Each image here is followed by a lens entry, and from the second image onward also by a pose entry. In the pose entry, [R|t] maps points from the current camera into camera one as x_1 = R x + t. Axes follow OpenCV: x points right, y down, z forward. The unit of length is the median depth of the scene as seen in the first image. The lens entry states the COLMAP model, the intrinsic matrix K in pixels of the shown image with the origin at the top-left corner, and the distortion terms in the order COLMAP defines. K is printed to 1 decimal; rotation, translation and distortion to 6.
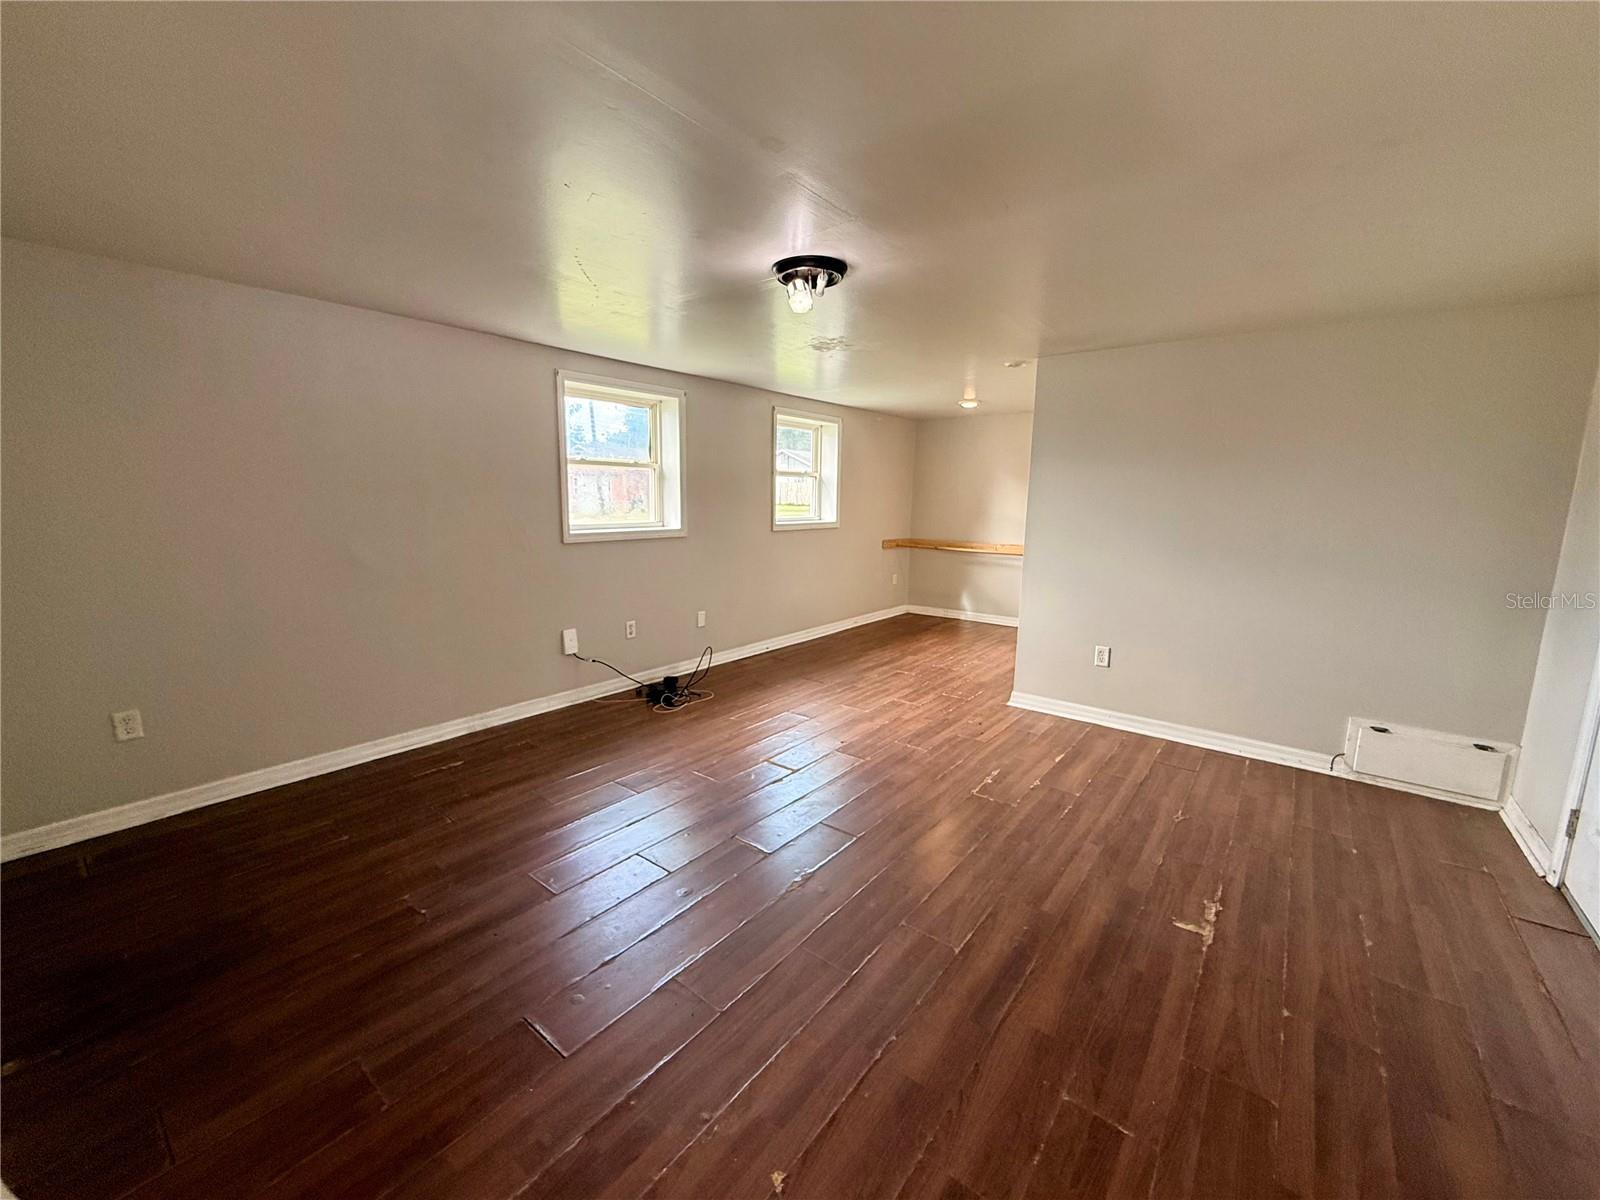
lens RADIAL K [[638.3, 0, 793.3], [0, 638.3, 604.7], [0, 0, 1]] dist [-0.001659, -0.000574]
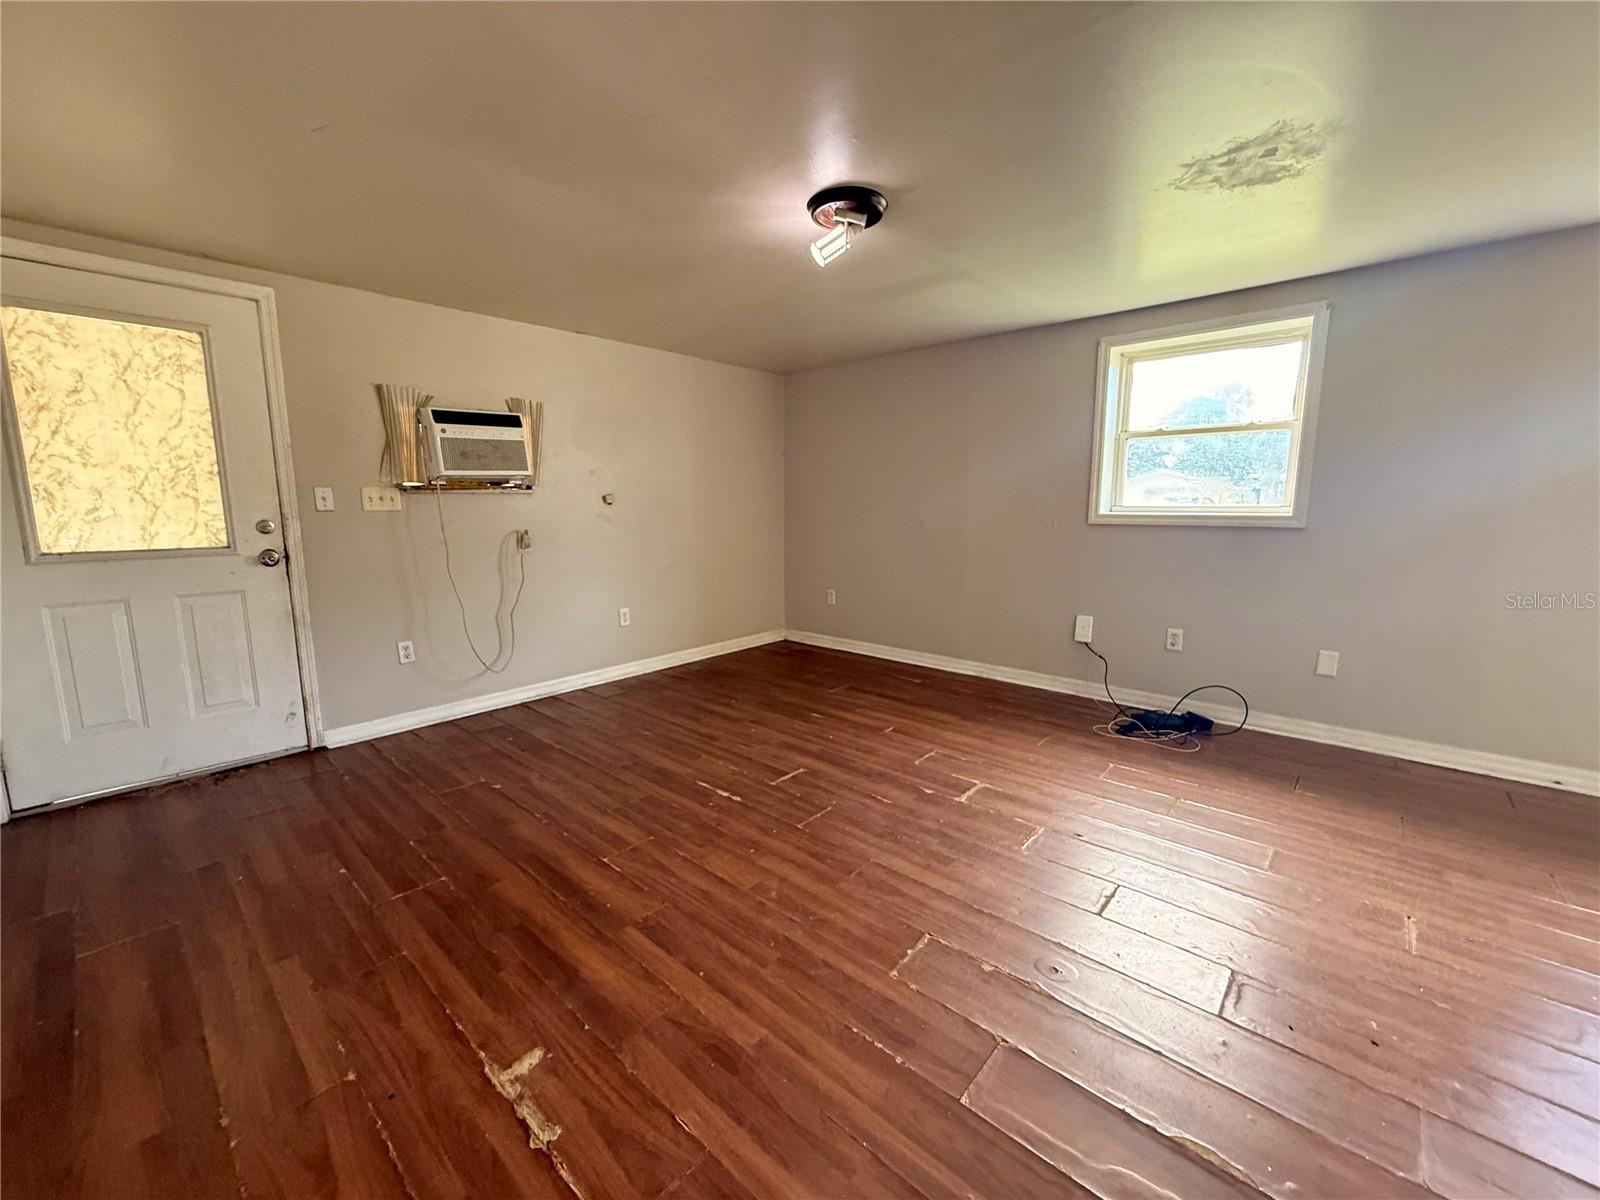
lens RADIAL K [[638.3, 0, 801.6], [0, 638.3, 599.7], [0, 0, 1]] dist [-0.001659, -0.000574]
pose [[-0.058236, 0.139861, -0.988457, 0.823707], [-0.167431, 0.974744, 0.147785, -0.073305], [0.984162, 0.174105, -0.033348, 0.845718]]
